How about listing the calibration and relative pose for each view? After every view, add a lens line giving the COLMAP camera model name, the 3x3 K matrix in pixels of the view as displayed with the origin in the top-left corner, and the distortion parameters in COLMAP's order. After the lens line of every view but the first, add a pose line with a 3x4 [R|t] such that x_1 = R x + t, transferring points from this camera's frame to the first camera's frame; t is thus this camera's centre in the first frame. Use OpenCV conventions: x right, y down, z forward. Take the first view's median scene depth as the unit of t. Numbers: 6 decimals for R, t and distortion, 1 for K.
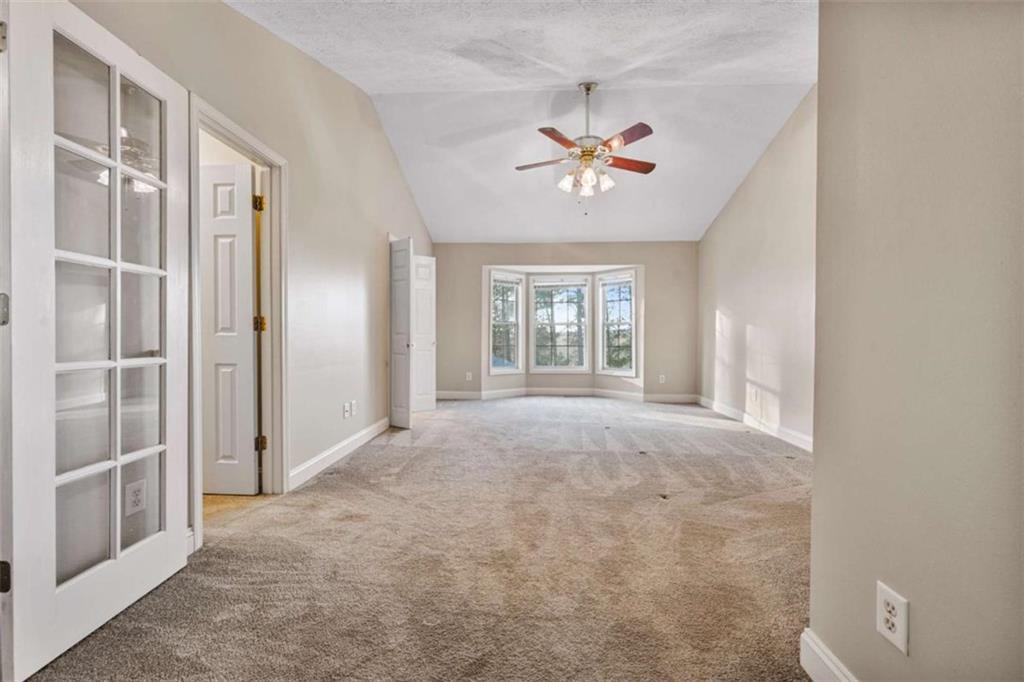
lens RADIAL K [[402.9, 0, 510.3], [0, 402.9, 339.5], [0, 0, 1]] dist [0.000636, -0.000290]
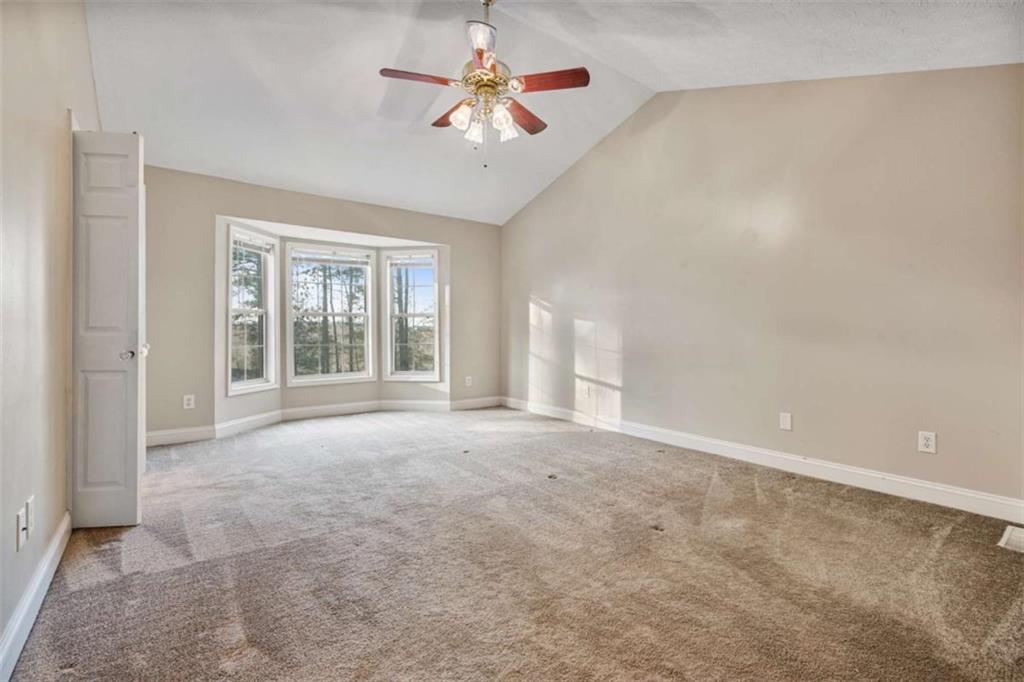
lens RADIAL K [[464.2, 0, 520.4], [0, 464.2, 324.8], [0, 0, 1]] dist [-0.001196, -0.000622]
pose [[0.757550, 0.003934, 0.652765, -0.180758], [0.008276, 0.999844, -0.015630, -0.004761], [-0.652724, 0.017242, 0.757399, 0.185058]]
